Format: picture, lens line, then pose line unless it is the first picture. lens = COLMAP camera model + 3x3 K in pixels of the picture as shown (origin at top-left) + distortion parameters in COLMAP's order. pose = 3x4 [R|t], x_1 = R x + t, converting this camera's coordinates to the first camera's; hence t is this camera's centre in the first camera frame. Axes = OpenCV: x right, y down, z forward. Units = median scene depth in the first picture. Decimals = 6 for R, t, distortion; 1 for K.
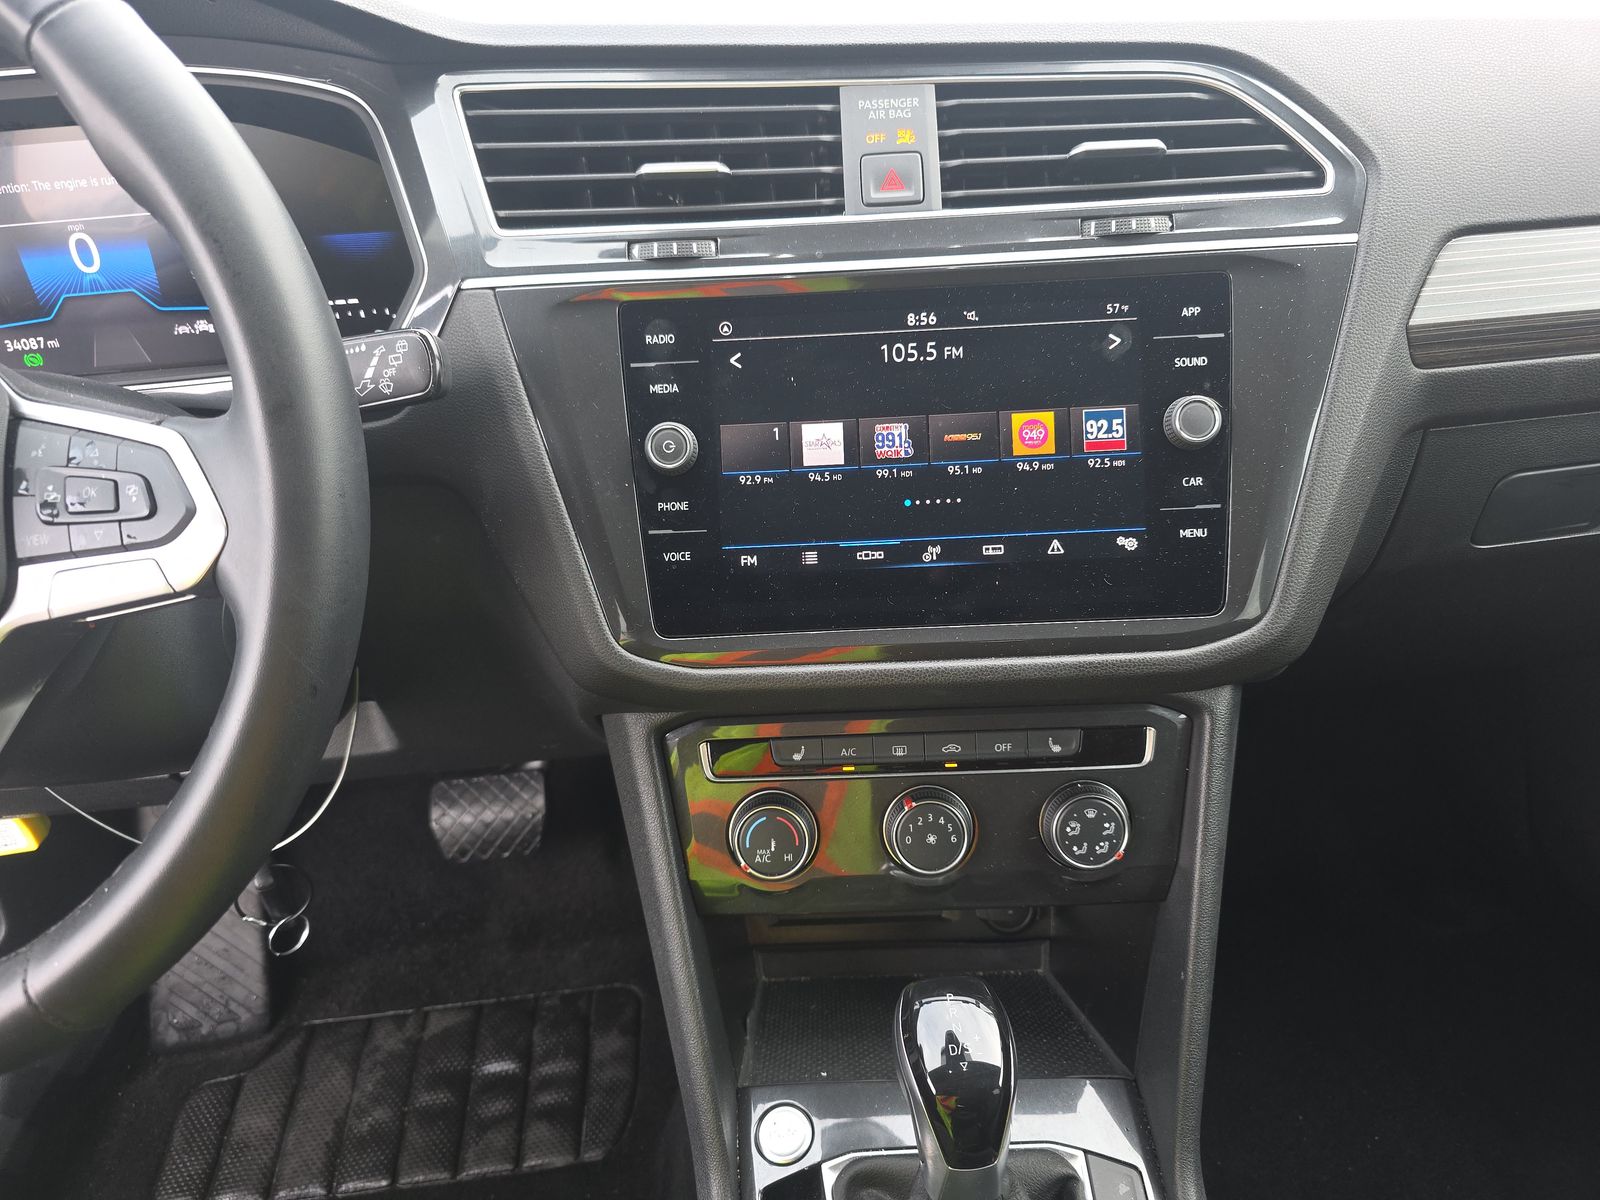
lens RADIAL K [[1094.8, 0, 799.5], [0, 1094.8, 599.3], [0, 0, 1]] dist [0.040051, -0.045101]
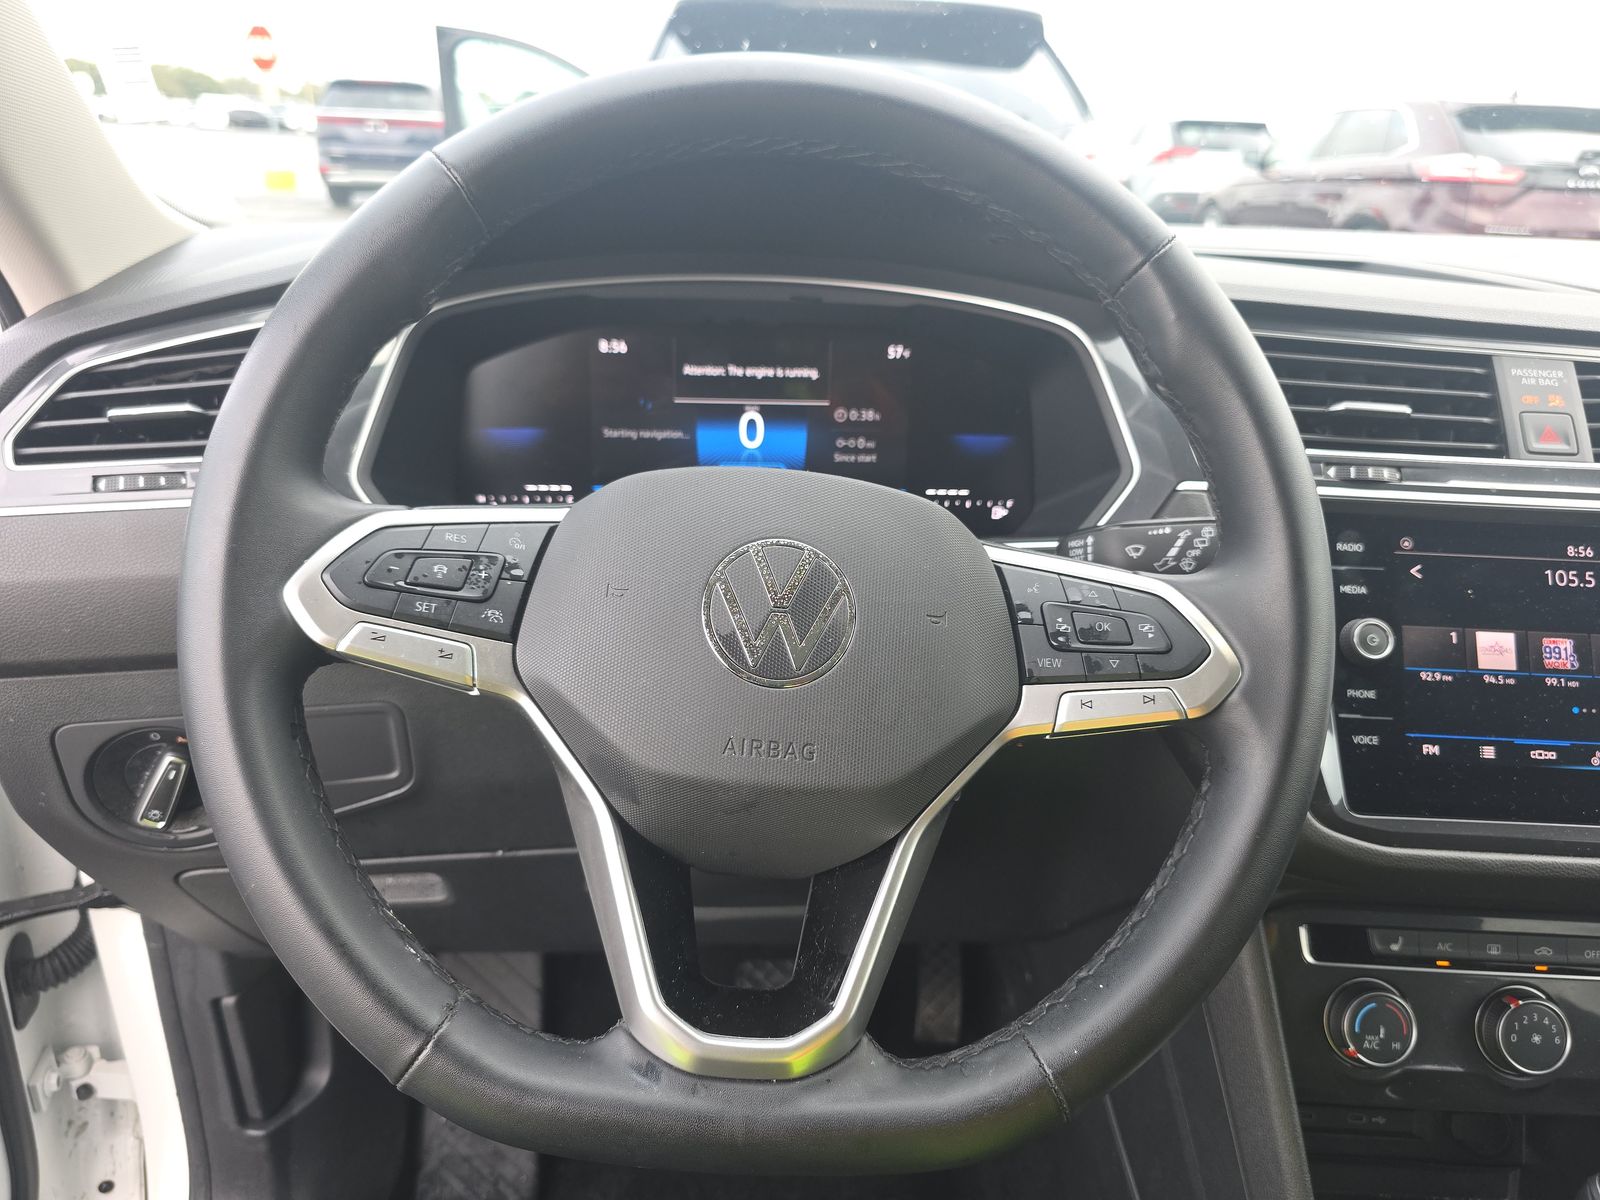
lens RADIAL K [[1094.8, 0, 796.4], [0, 1094.8, 608.9], [0, 0, 1]] dist [0.040051, -0.045101]
pose [[0.995694, 0.092620, 0.003764, -0.696559], [-0.090077, 0.976351, -0.196530, 0.101705], [-0.021878, 0.195345, 0.980491, -0.095043]]
